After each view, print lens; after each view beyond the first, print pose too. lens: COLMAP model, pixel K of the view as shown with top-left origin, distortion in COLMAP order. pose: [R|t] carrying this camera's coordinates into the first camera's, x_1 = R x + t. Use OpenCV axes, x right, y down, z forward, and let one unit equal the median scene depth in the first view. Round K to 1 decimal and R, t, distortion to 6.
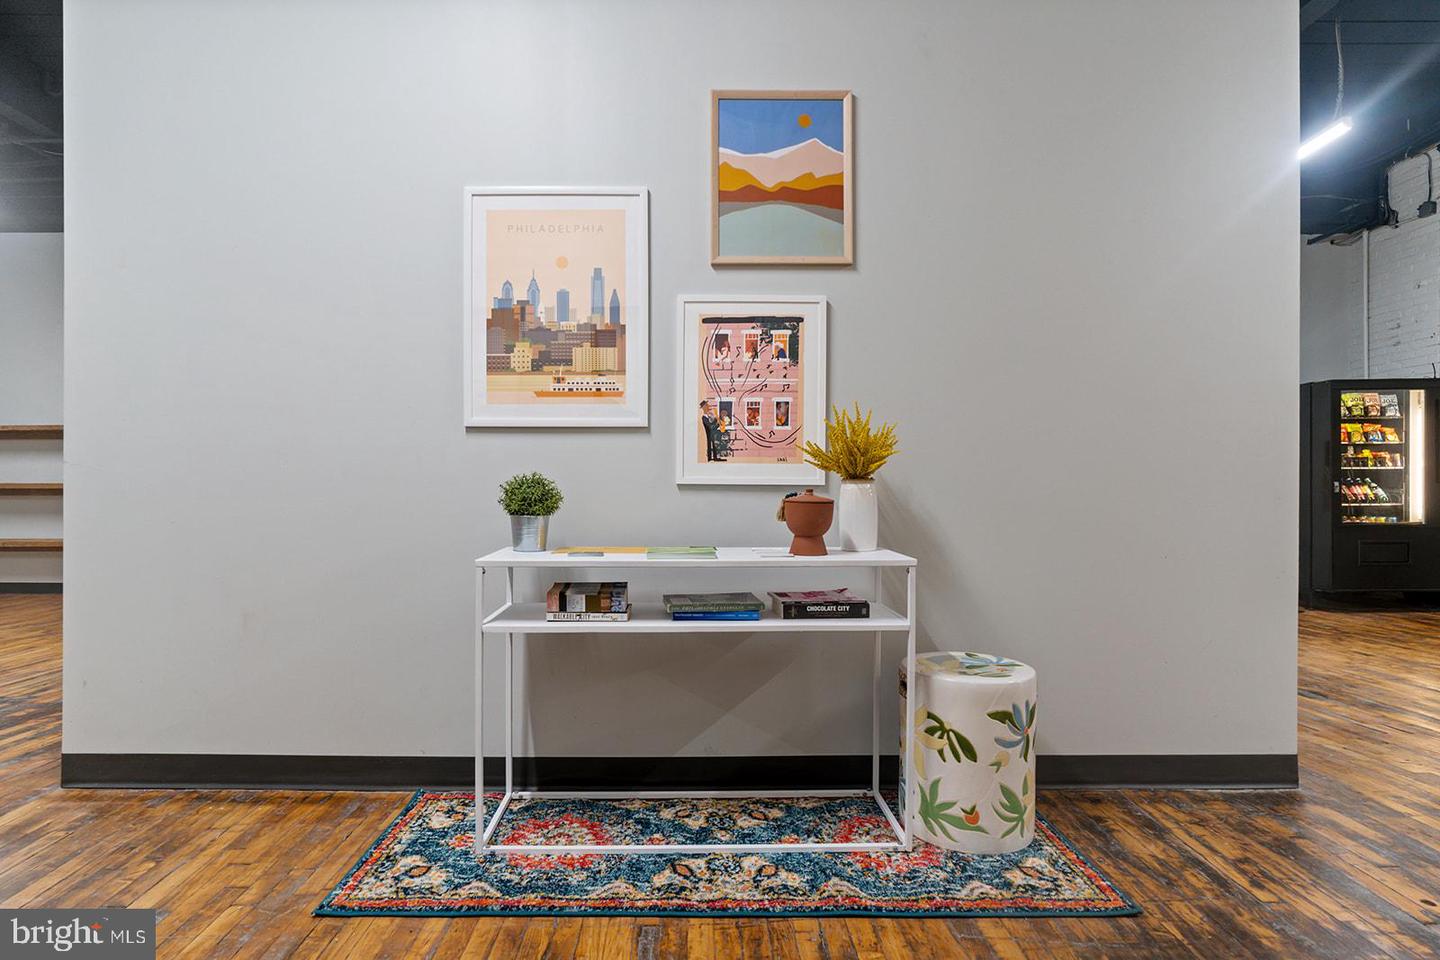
lens RADIAL K [[750.3, 0, 694.8], [0, 750.3, 504.1], [0, 0, 1]] dist [-0.006413, 0.003778]
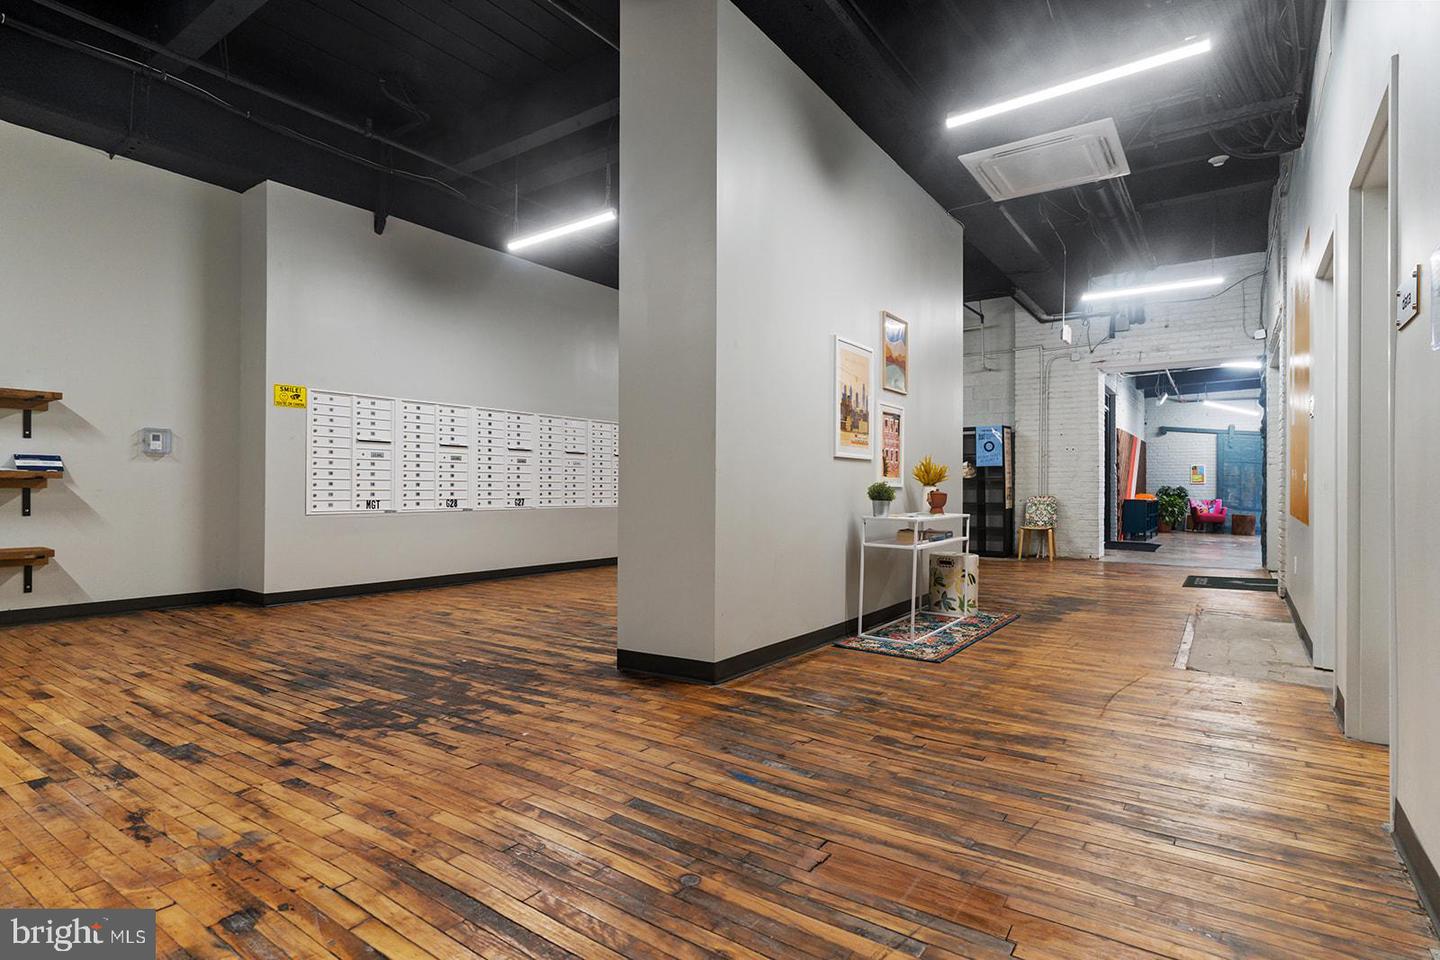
lens RADIAL K [[750.3, 0, 716.5], [0, 750.3, 486.3], [0, 0, 1]] dist [-0.006413, 0.003778]
pose [[0.577164, 0.006253, 0.816605, -2.095211], [0.005256, 0.999922, -0.011371, -0.004317], [-0.816612, 0.010855, 0.577086, 0.121139]]
